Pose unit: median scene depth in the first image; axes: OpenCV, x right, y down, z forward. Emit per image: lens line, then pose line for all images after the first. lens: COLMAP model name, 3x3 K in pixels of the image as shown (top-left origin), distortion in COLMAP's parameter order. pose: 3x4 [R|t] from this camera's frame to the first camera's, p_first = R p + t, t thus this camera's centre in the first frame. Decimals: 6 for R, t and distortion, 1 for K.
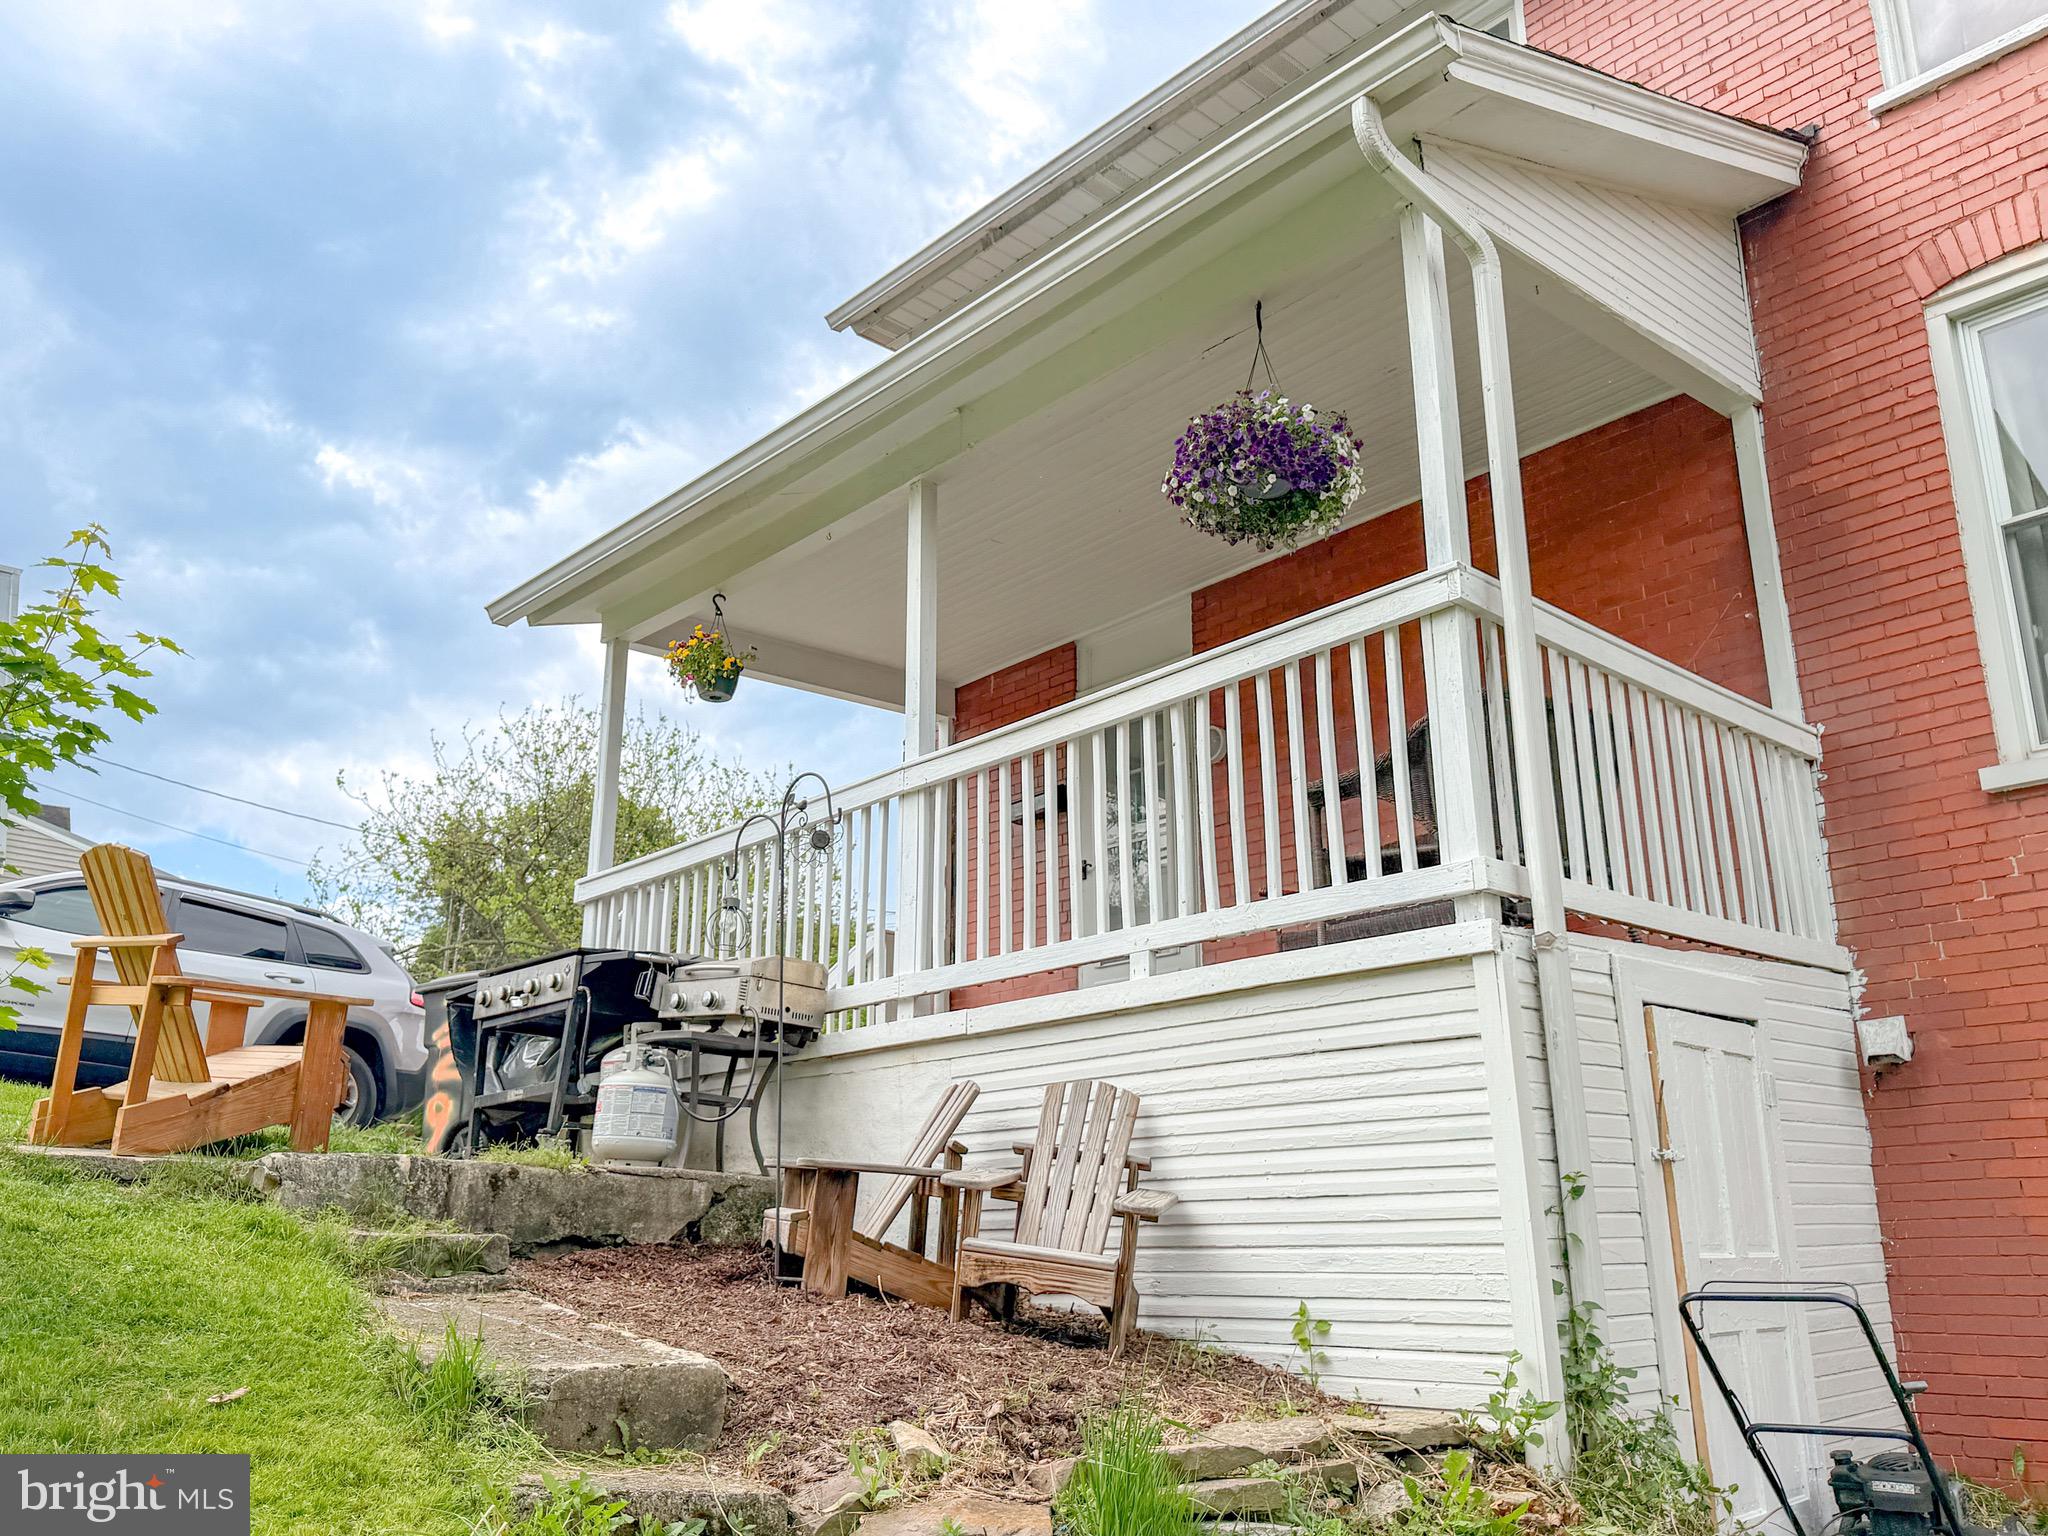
lens RADIAL K [[1686.9, 0, 1024.0], [0, 1686.9, 768.0], [0, 0, 1]] dist [0.108362, -0.159931]
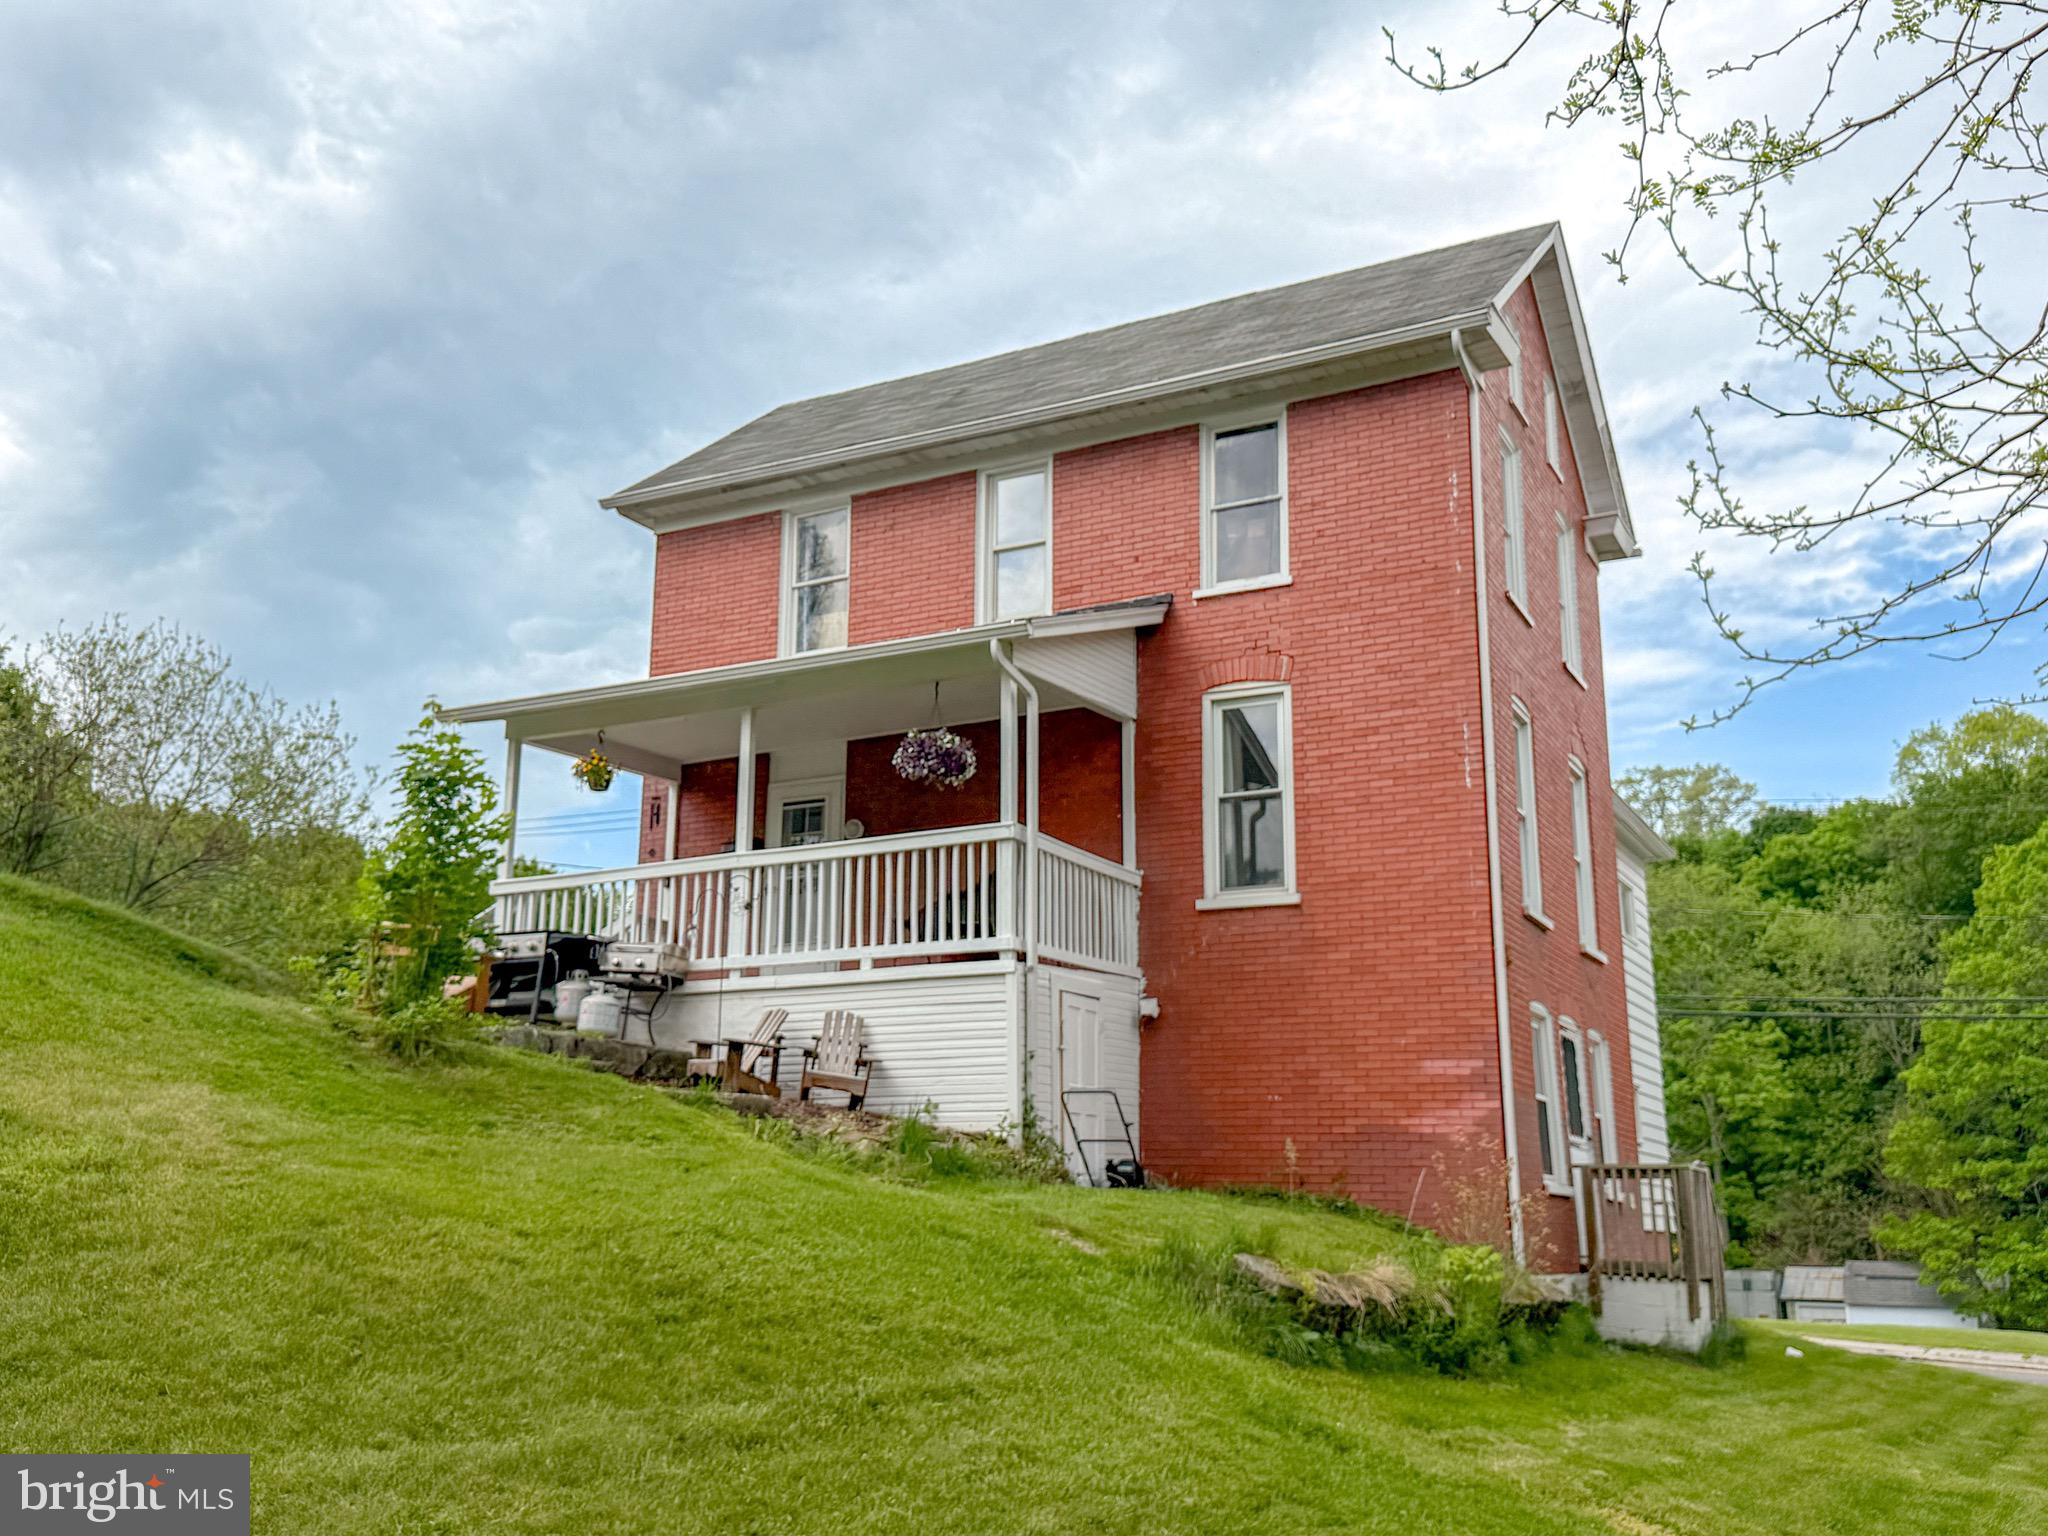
lens RADIAL K [[1890.3, 0, 1024.0], [0, 1890.3, 768.0], [0, 0, 1]] dist [0.116168, -0.000055]
pose [[0.941549, 0.090719, 0.324432, -0.596706], [-0.107645, 0.993588, 0.034570, -0.267117], [-0.319215, -0.067473, 0.945277, -1.535103]]
